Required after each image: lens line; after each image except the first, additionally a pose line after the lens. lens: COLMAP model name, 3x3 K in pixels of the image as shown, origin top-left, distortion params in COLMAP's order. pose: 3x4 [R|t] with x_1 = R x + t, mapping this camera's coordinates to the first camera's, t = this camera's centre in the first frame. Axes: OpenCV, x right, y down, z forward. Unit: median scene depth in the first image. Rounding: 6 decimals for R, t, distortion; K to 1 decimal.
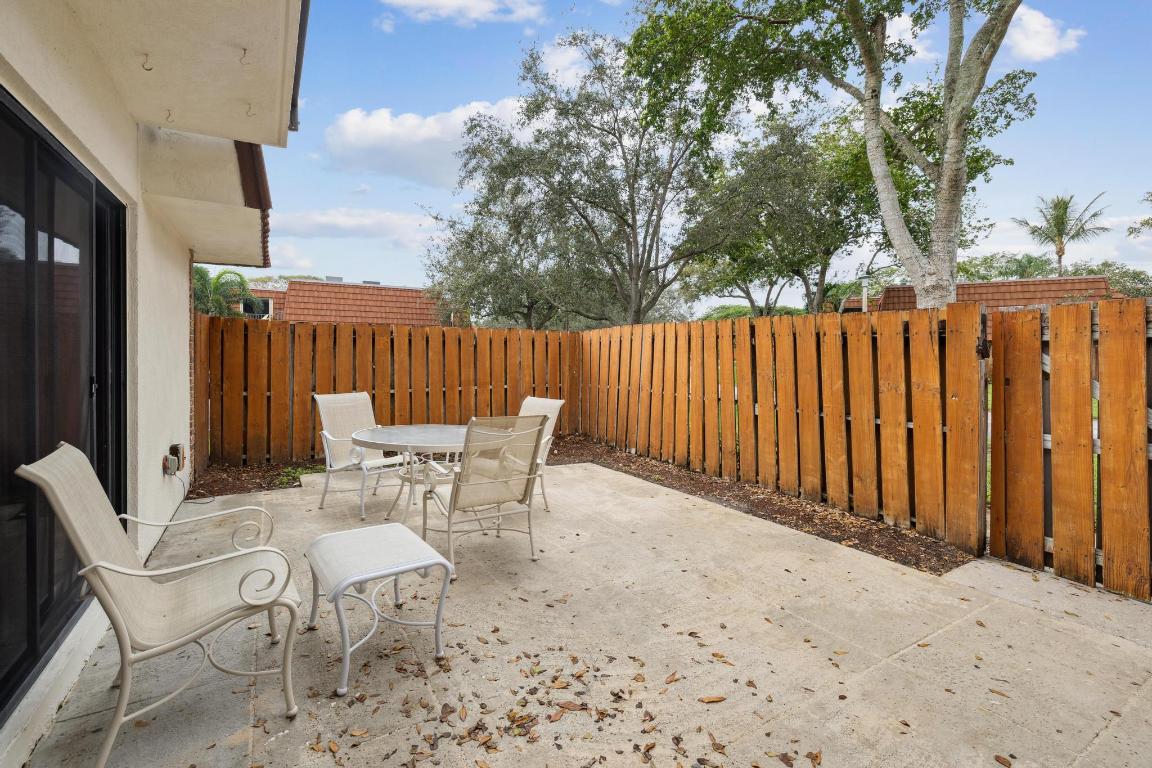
lens RADIAL K [[499.7, 0, 570.5], [0, 499.7, 352.5], [0, 0, 1]] dist [0.001843, 0.000304]
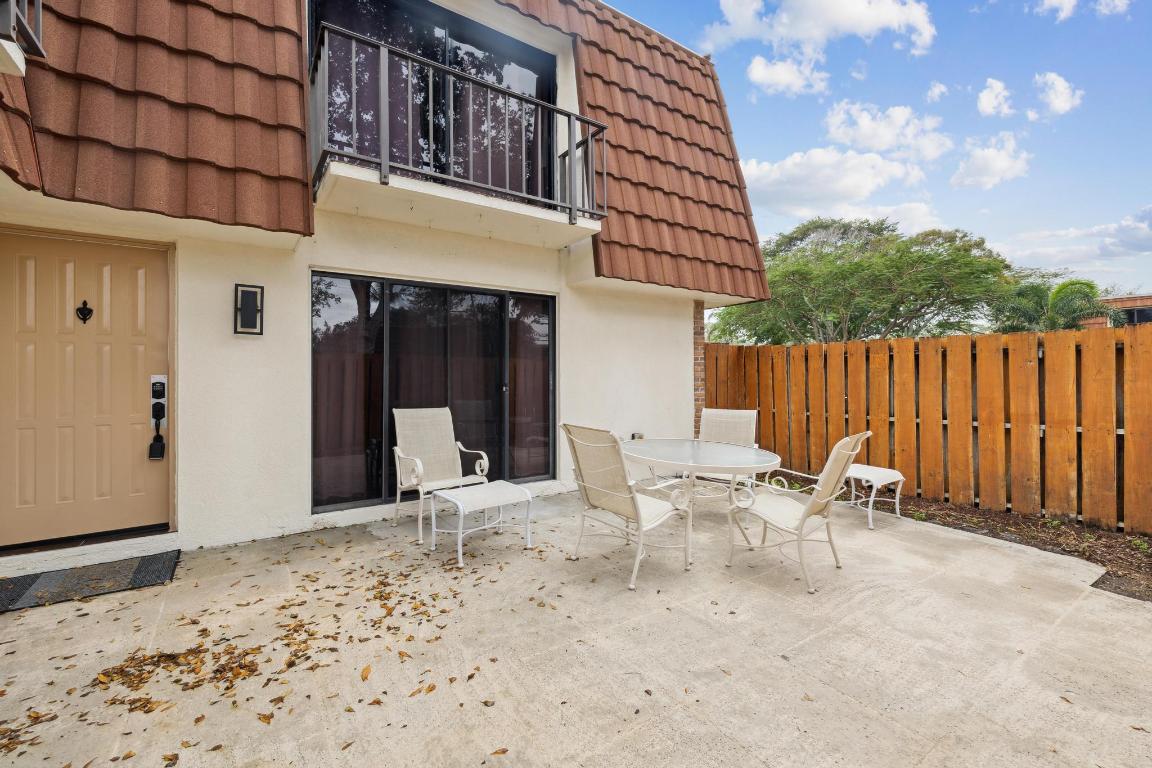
lens RADIAL K [[488.4, 0, 567.2], [0, 488.4, 375.3], [0, 0, 1]] dist [0.005888, 0.000210]
pose [[0.058991, -0.008222, -0.998225, 1.163288], [0.001595, 0.999966, -0.008142, 0.029378], [0.998257, -0.001112, 0.059003, 1.141311]]
